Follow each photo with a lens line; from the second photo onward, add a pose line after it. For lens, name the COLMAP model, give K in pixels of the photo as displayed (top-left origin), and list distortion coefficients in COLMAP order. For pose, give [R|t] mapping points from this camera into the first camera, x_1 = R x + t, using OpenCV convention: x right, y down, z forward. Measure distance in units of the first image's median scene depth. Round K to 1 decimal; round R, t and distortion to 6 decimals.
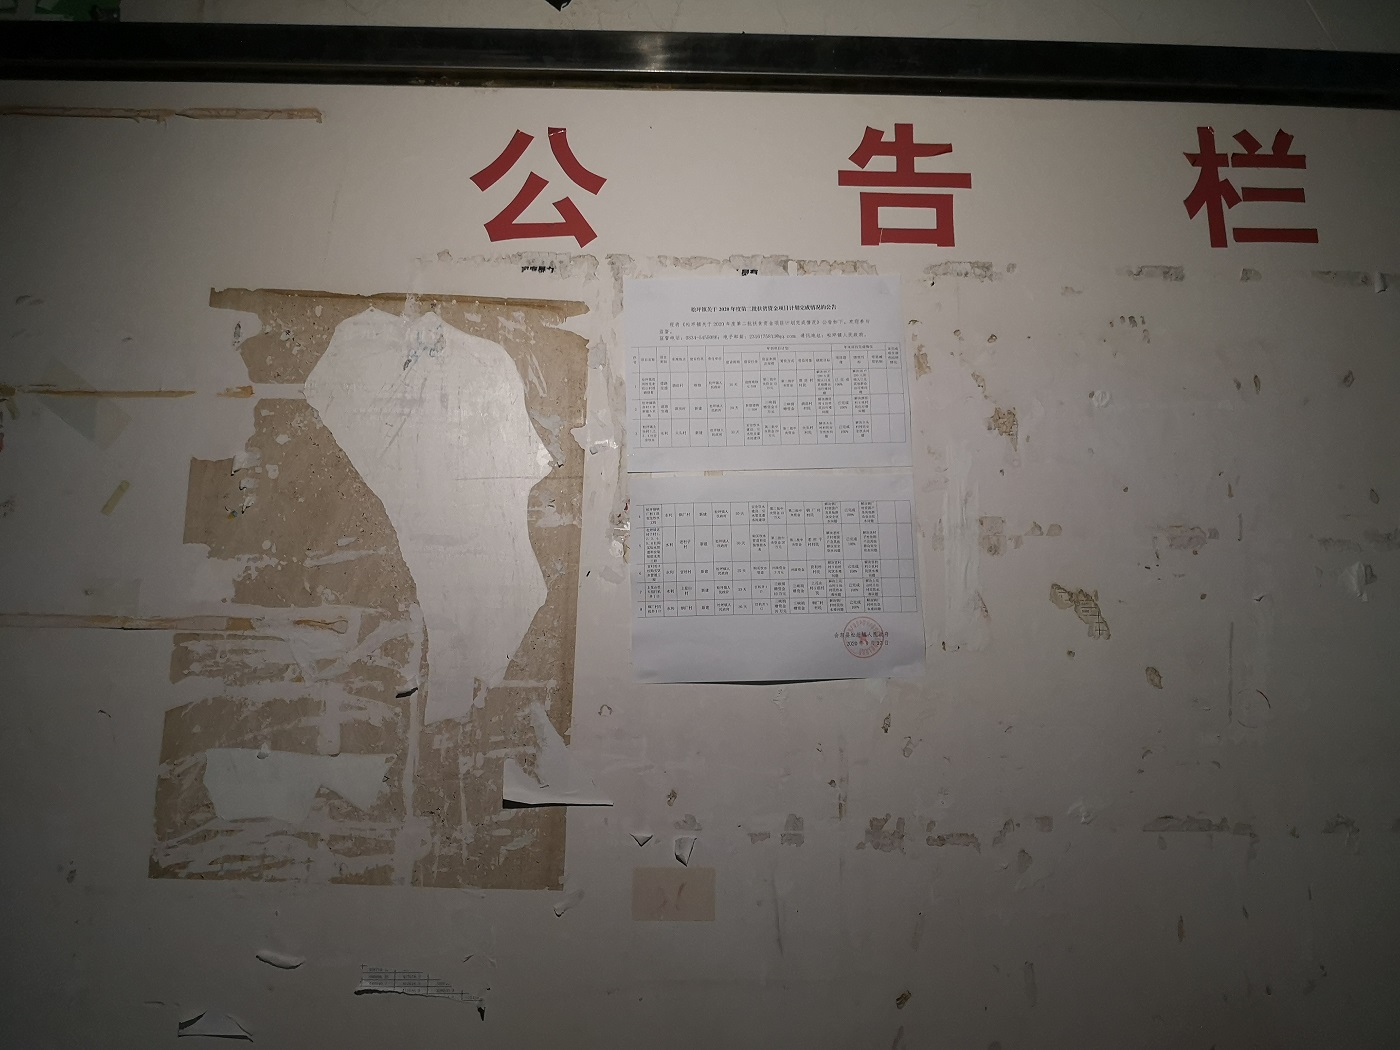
lens RADIAL K [[1099.6, 0, 693.1], [0, 1099.6, 536.2], [0, 0, 1]] dist [0.025128, -0.056161]
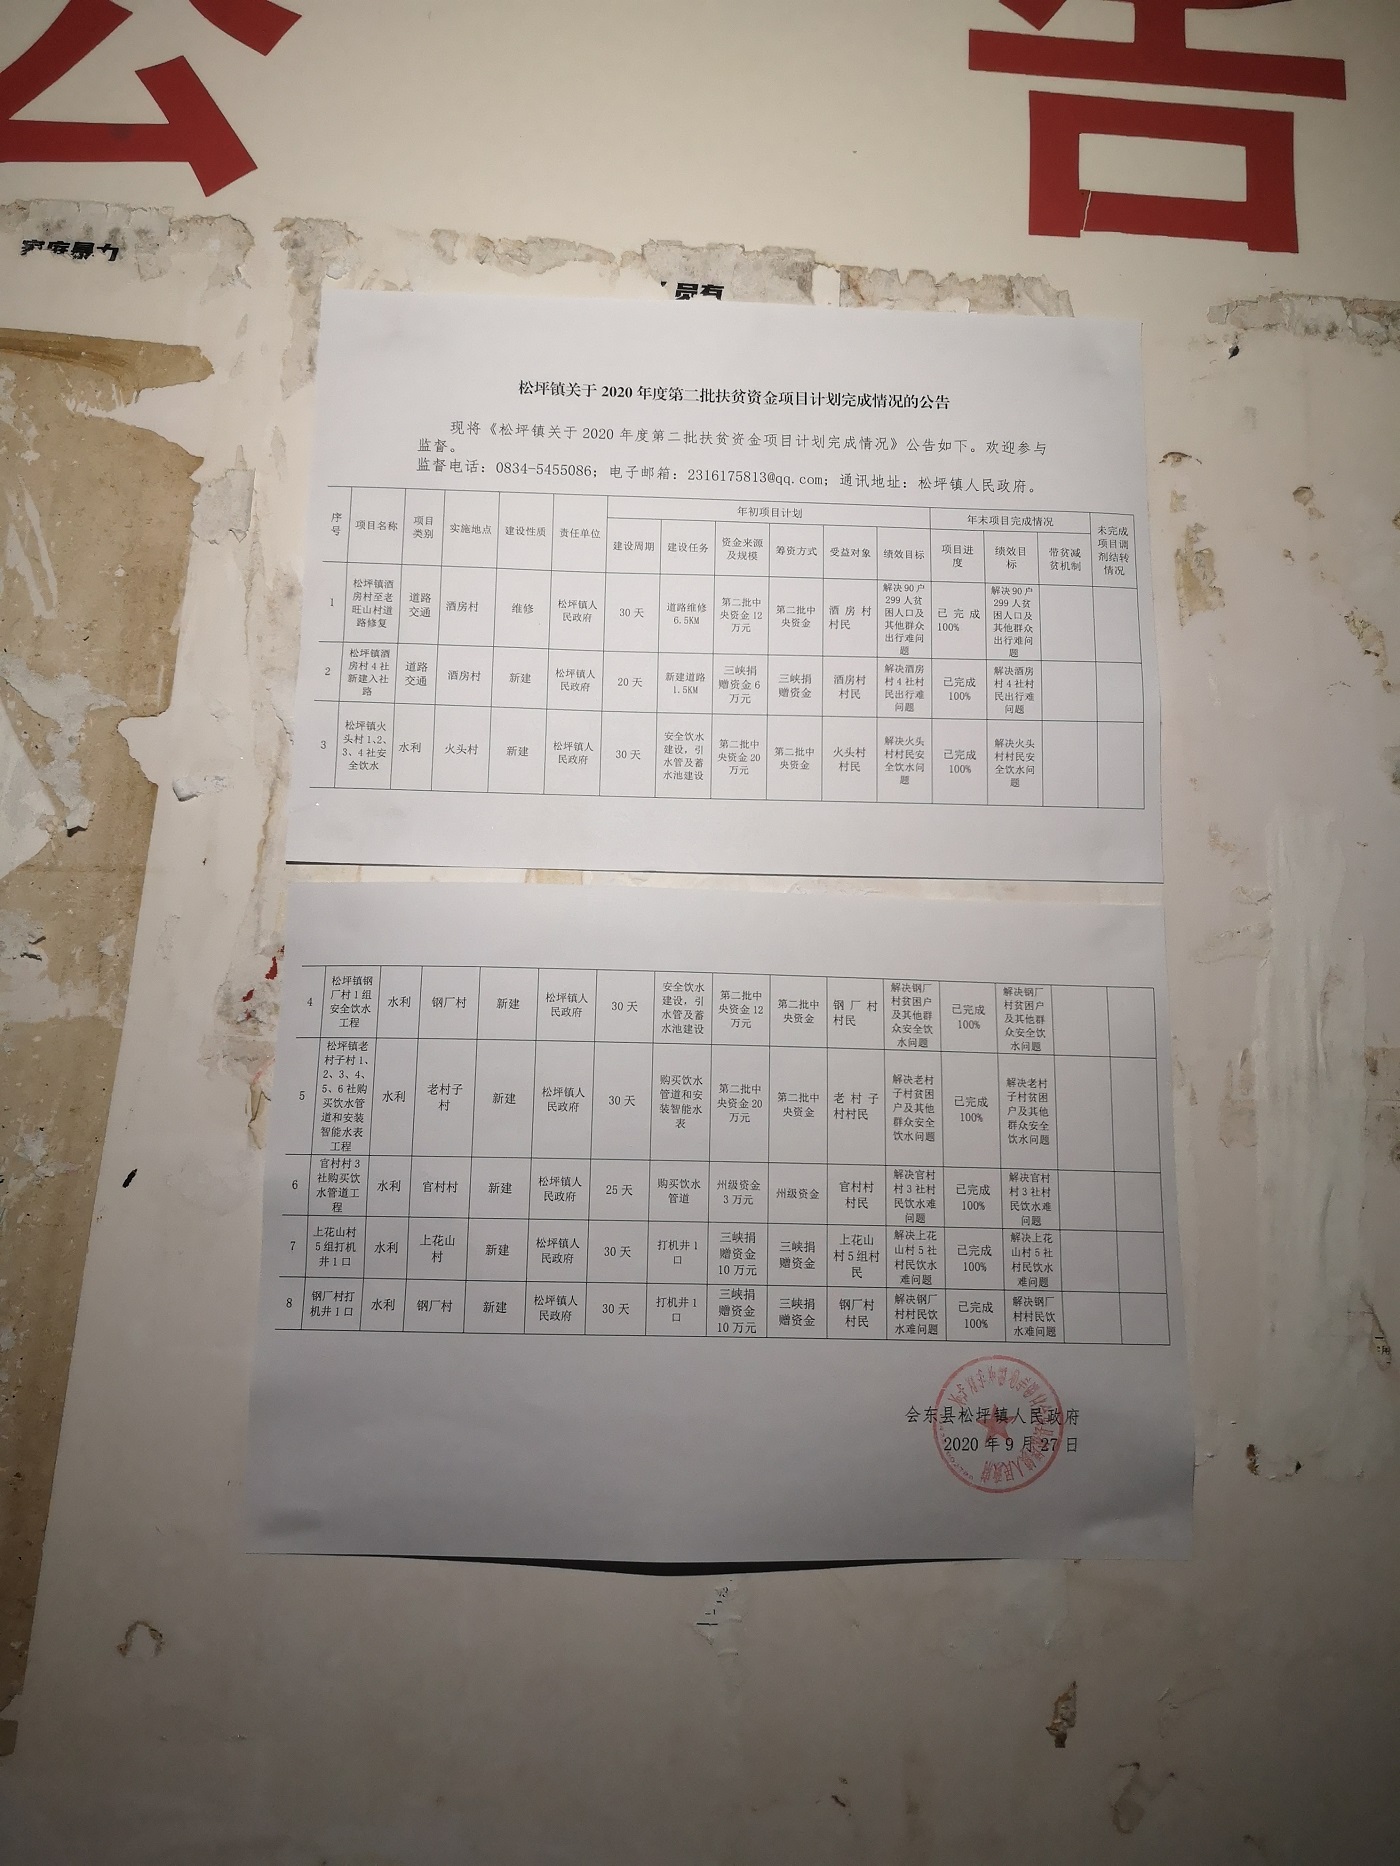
lens RADIAL K [[1495.1, 0, 699.4], [0, 1495.1, 950.6], [0, 0, 1]] dist [0.067763, -0.134066]
pose [[0.998947, 0.045324, 0.007169, 0.058639], [-0.045231, 0.998897, -0.012638, -0.031514], [-0.007734, 0.012300, 0.999894, 0.550803]]
